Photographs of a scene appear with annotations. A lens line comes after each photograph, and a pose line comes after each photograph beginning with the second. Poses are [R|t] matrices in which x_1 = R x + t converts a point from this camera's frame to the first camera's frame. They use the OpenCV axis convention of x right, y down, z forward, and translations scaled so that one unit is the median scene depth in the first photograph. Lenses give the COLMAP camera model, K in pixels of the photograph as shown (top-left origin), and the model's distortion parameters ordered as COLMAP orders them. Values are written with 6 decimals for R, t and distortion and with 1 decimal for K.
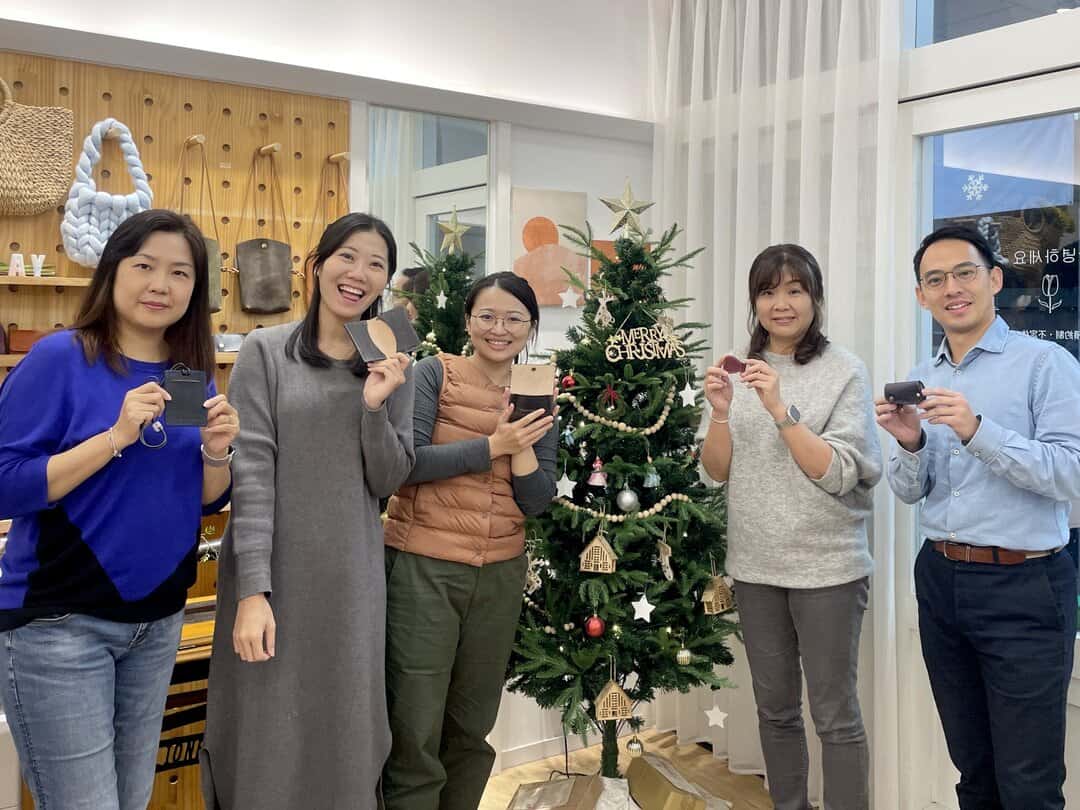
lens RADIAL K [[821.1, 0, 540.0], [0, 821.1, 405.0], [0, 0, 1]] dist [0.056900, -0.087196]
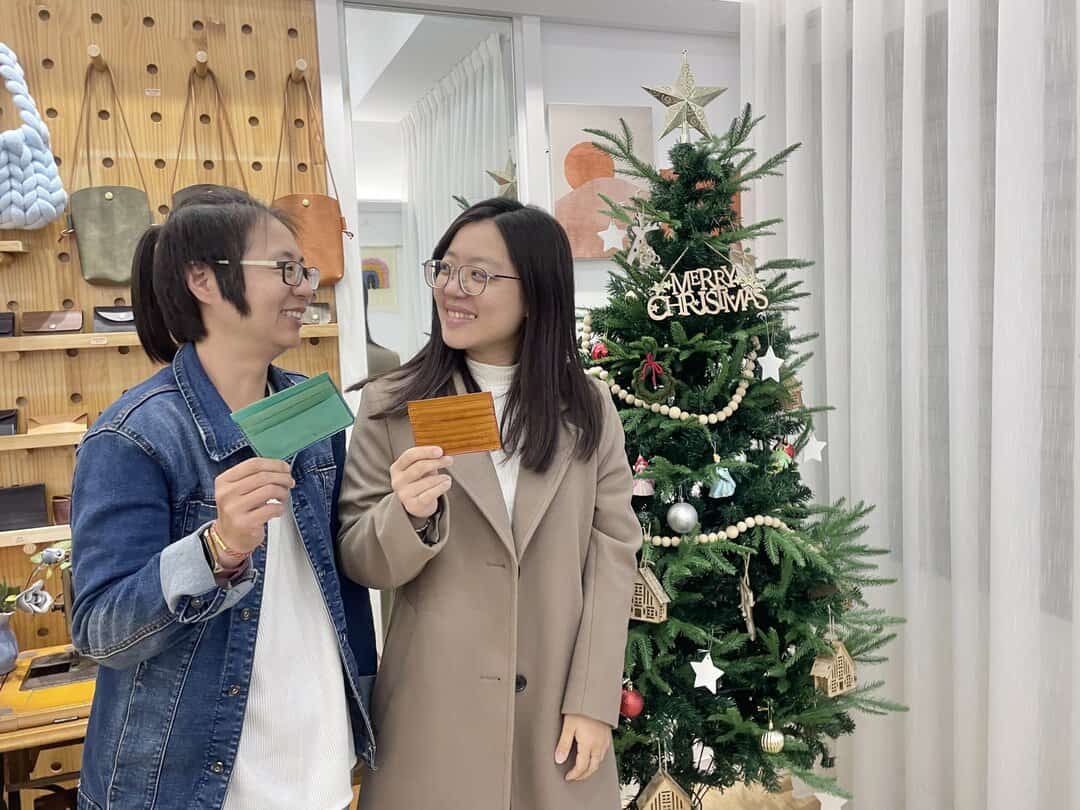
lens RADIAL K [[678.9, 0, 540.0], [0, 678.9, 405.0], [0, 0, 1]] dist [0.016110, -0.000461]
pose [[0.973087, -0.015022, -0.229946, 0.121581], [0.026396, 0.998571, 0.046468, -0.010125], [0.228920, -0.051288, 0.972093, 0.411582]]
